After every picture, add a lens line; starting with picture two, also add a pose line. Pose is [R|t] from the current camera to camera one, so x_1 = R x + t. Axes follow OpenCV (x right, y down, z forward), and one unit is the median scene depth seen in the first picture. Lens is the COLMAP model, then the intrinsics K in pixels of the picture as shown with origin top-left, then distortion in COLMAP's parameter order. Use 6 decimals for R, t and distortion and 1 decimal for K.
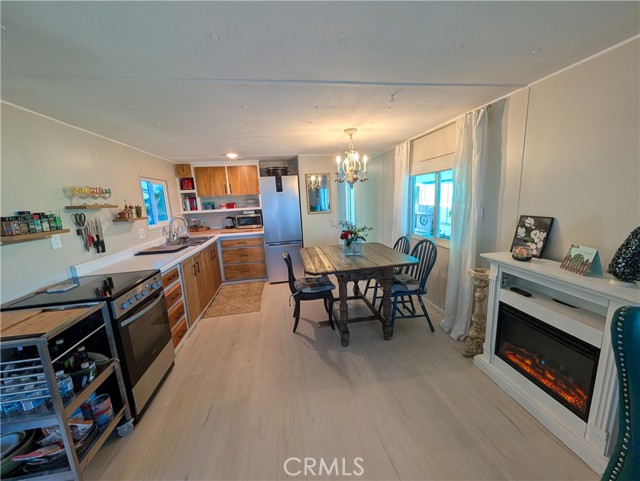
lens RADIAL K [[243.6, 0, 321.0], [0, 243.6, 239.3], [0, 0, 1]] dist [-0.001959, 0.001026]
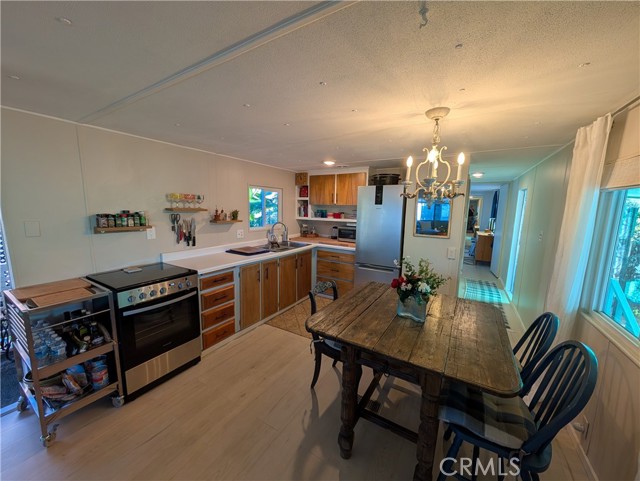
lens RADIAL K [[243.6, 0, 319.5], [0, 243.6, 240.5], [0, 0, 1]] dist [-0.001959, 0.001026]
pose [[0.754350, 0.155671, -0.637749, 0.299329], [-0.168809, 0.984807, 0.040714, -0.104661], [0.634398, 0.076946, 0.769168, 0.351224]]
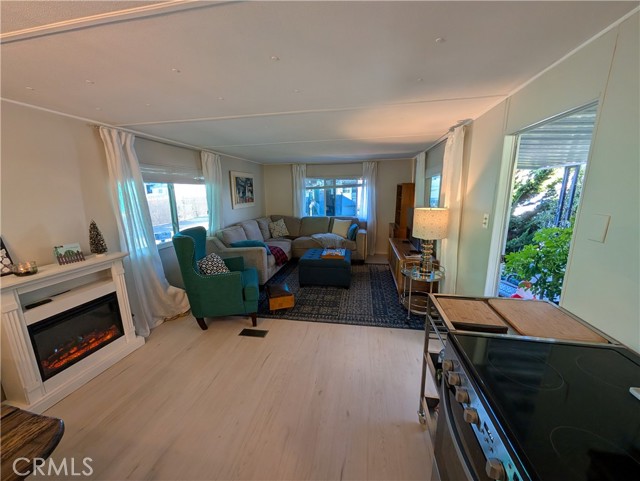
lens RADIAL K [[243.6, 0, 321.2], [0, 243.6, 239.4], [0, 0, 1]] dist [-0.001959, 0.001026]
pose [[-0.937550, -0.006910, 0.347783, -0.376165], [0.118438, 0.933724, 0.337835, -0.139734], [-0.327068, 0.357928, -0.874594, 0.803594]]
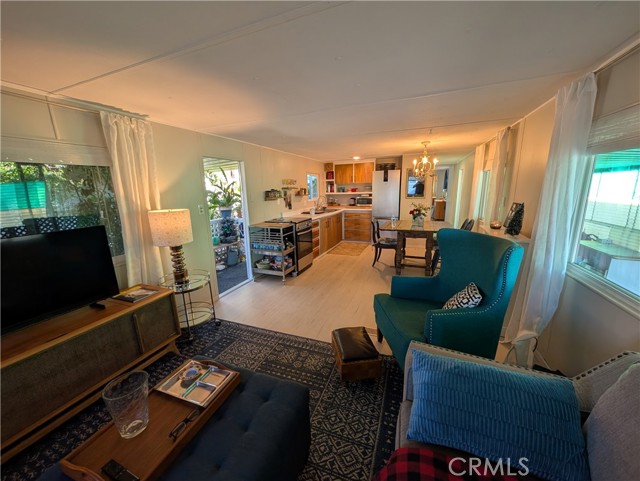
lens RADIAL K [[243.6, 0, 317.4], [0, 243.6, 240.5], [0, 0, 1]] dist [-0.001959, 0.001026]
pose [[0.844373, 0.140961, -0.516879, 0.379119], [-0.109592, 0.989811, 0.090908, 0.082973], [0.524427, -0.020114, 0.851218, -0.588397]]
